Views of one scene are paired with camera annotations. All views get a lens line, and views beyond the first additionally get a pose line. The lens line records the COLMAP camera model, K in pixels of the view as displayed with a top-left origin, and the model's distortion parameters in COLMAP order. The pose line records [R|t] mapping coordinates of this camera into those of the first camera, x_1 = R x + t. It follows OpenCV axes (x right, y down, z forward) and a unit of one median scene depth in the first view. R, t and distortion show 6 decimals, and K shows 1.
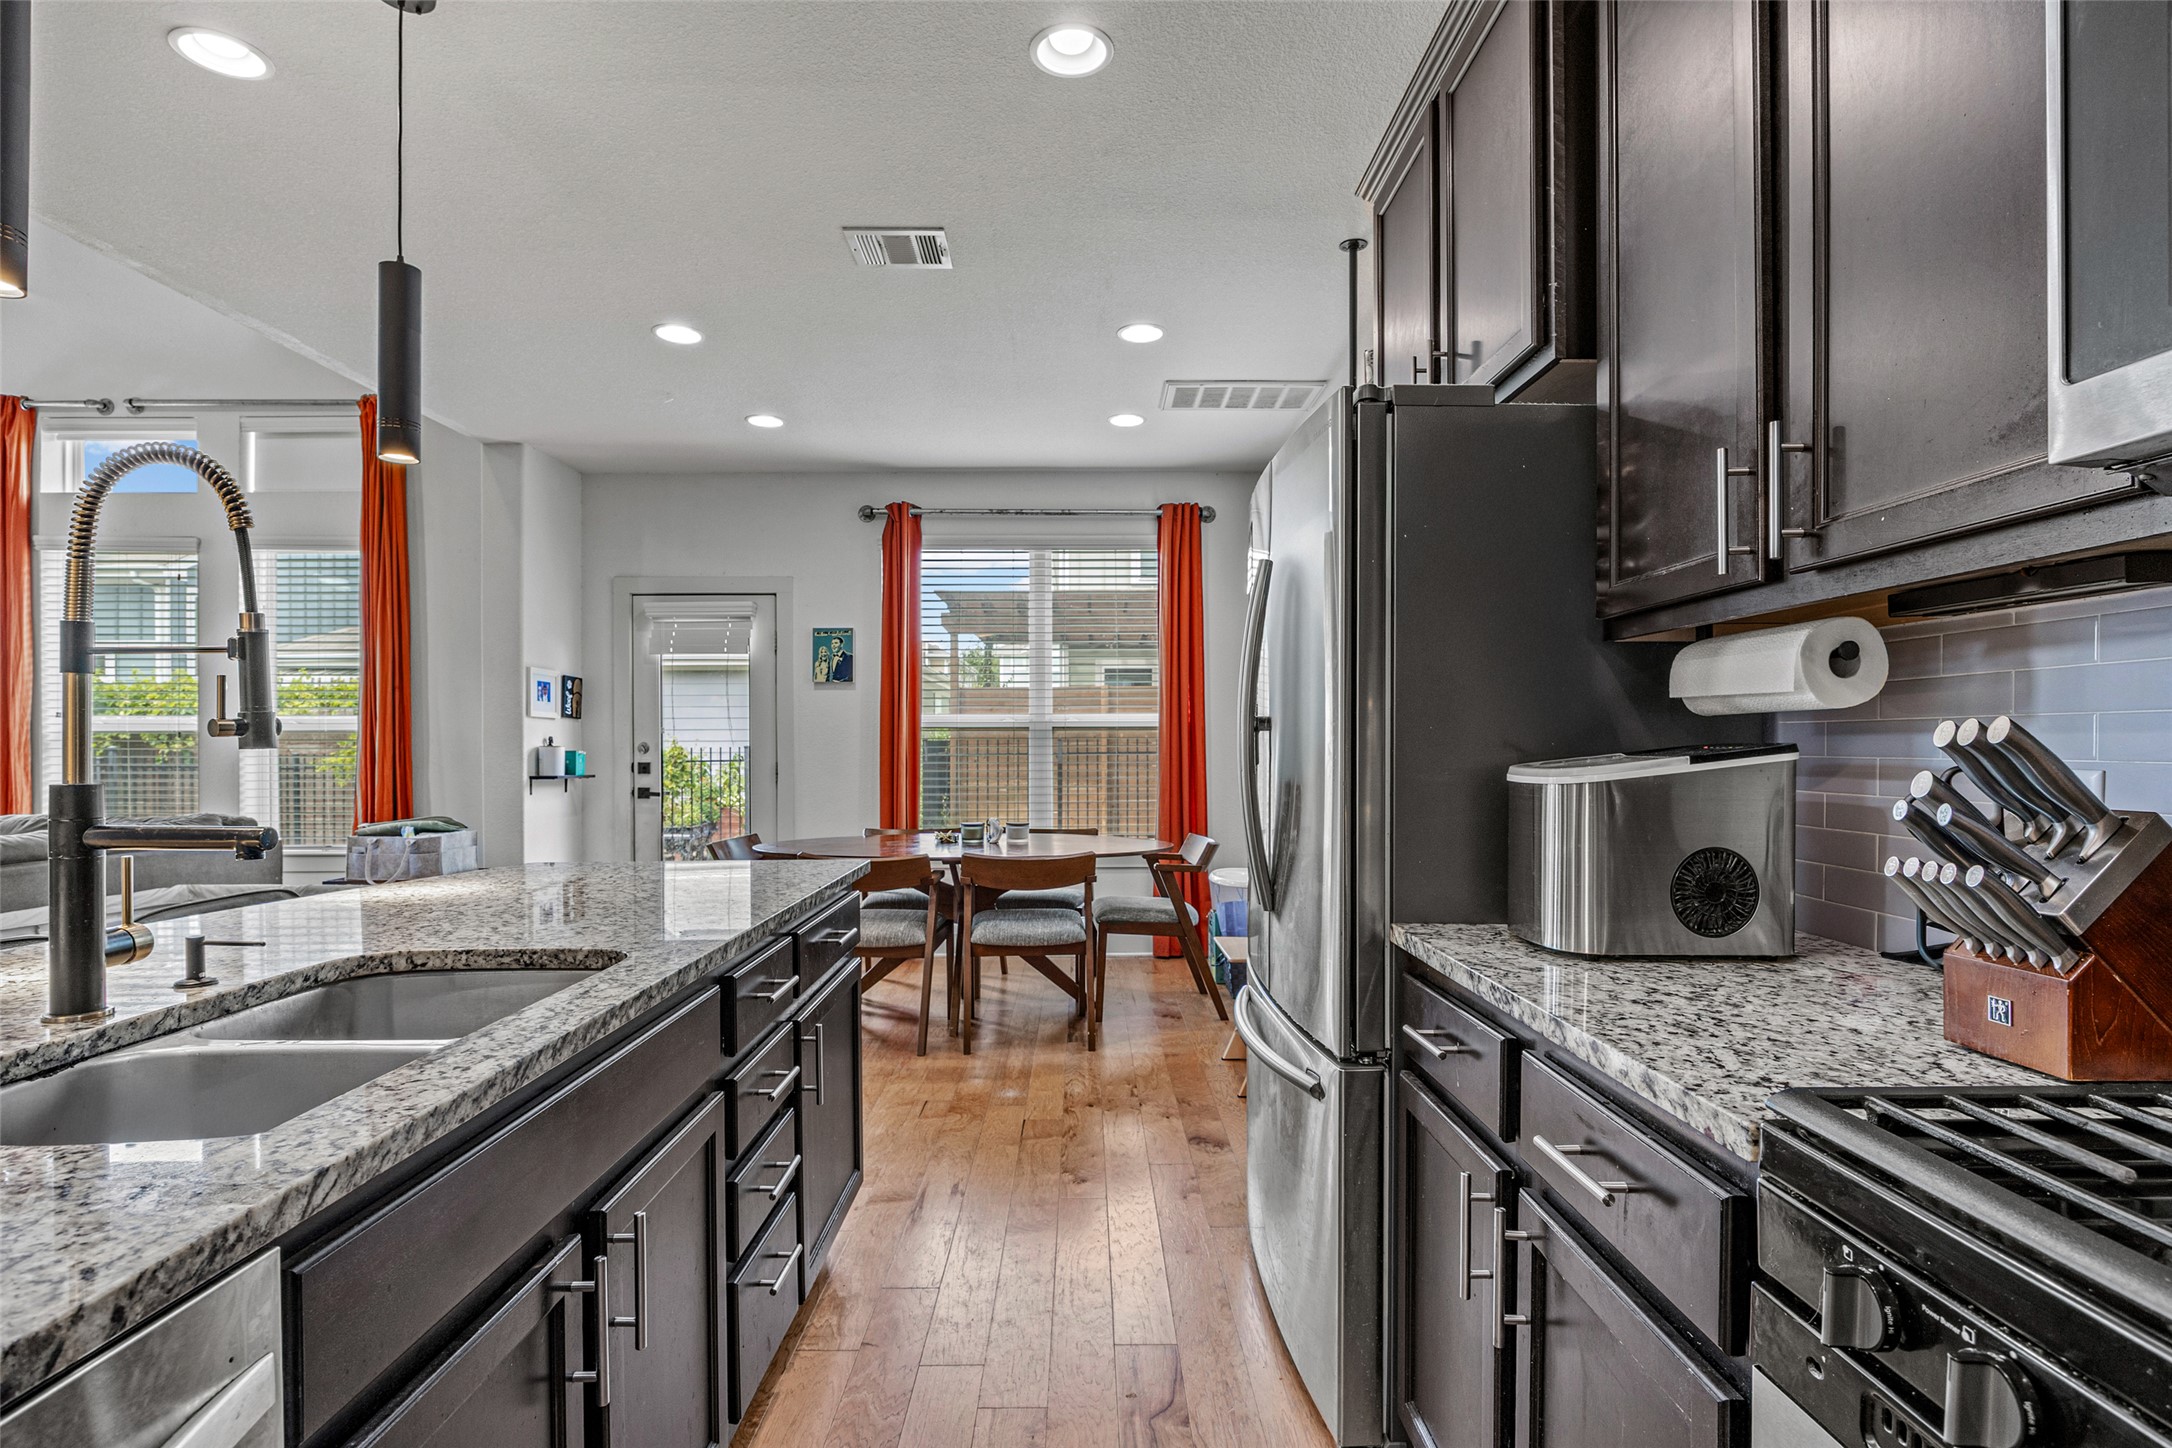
lens RADIAL K [[1113.4, 0, 1085.9], [0, 1113.4, 736.4], [0, 0, 1]] dist [0.000664, 0.000188]
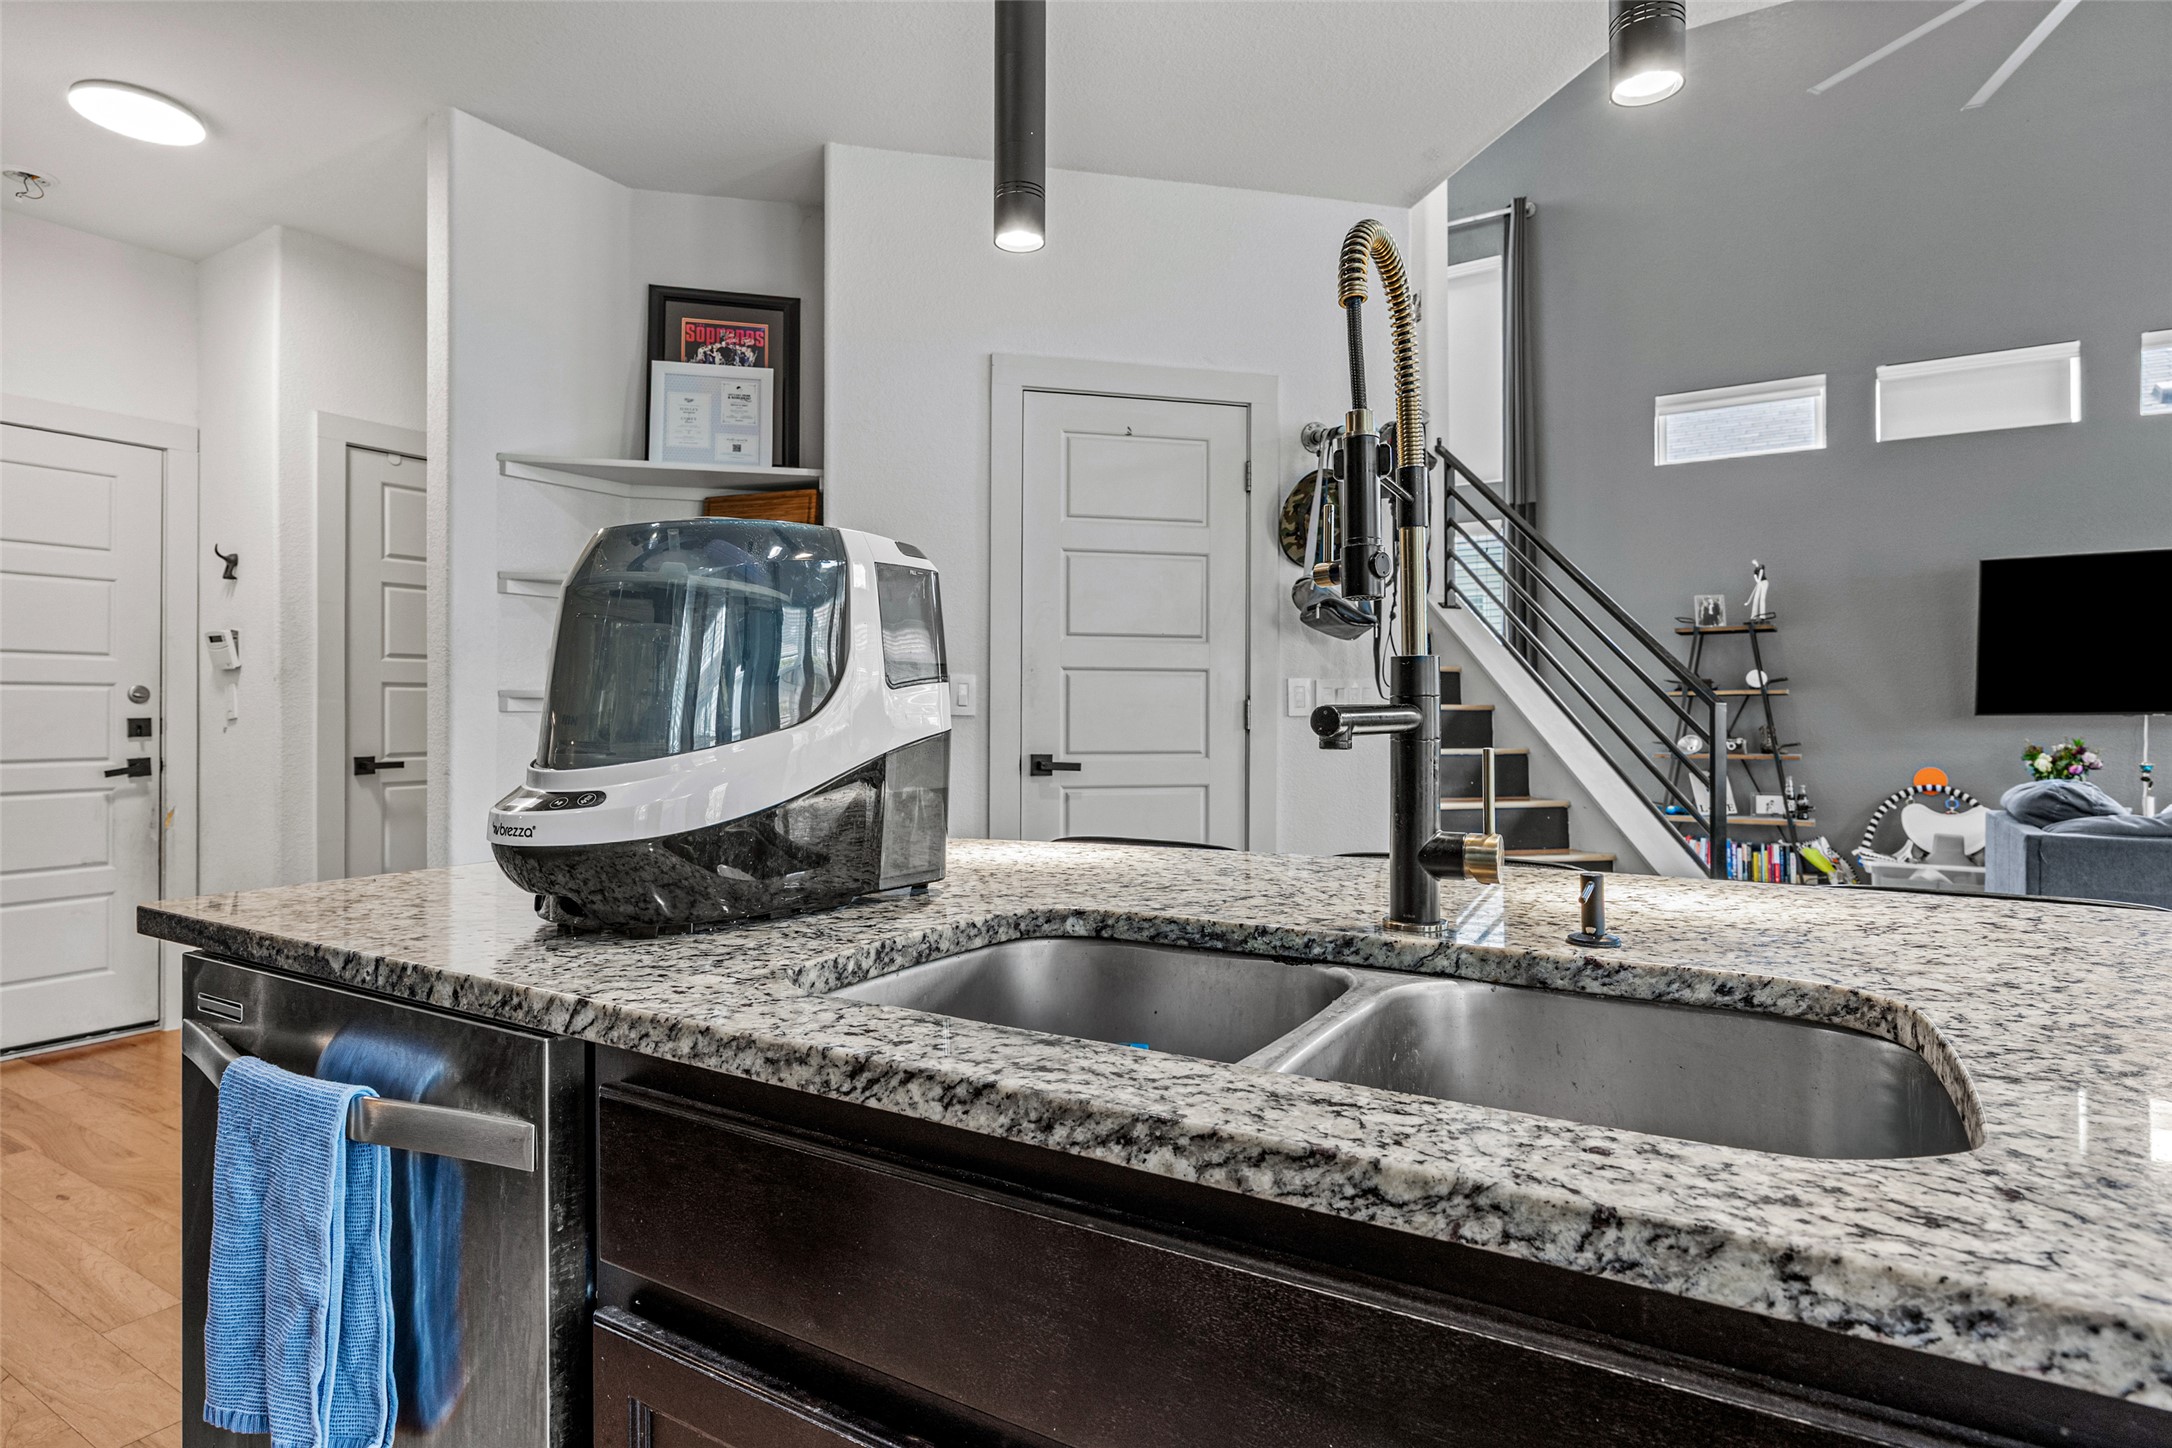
lens RADIAL K [[1128.0, 0, 1085.1], [0, 1128.0, 713.9], [0, 0, 1]] dist [-0.001021, -0.000120]
pose [[-0.522450, 0.006298, -0.852646, -0.036575], [0.008922, 0.999958, 0.001919, 0.094761], [0.852623, -0.006605, -0.522485, 1.396706]]
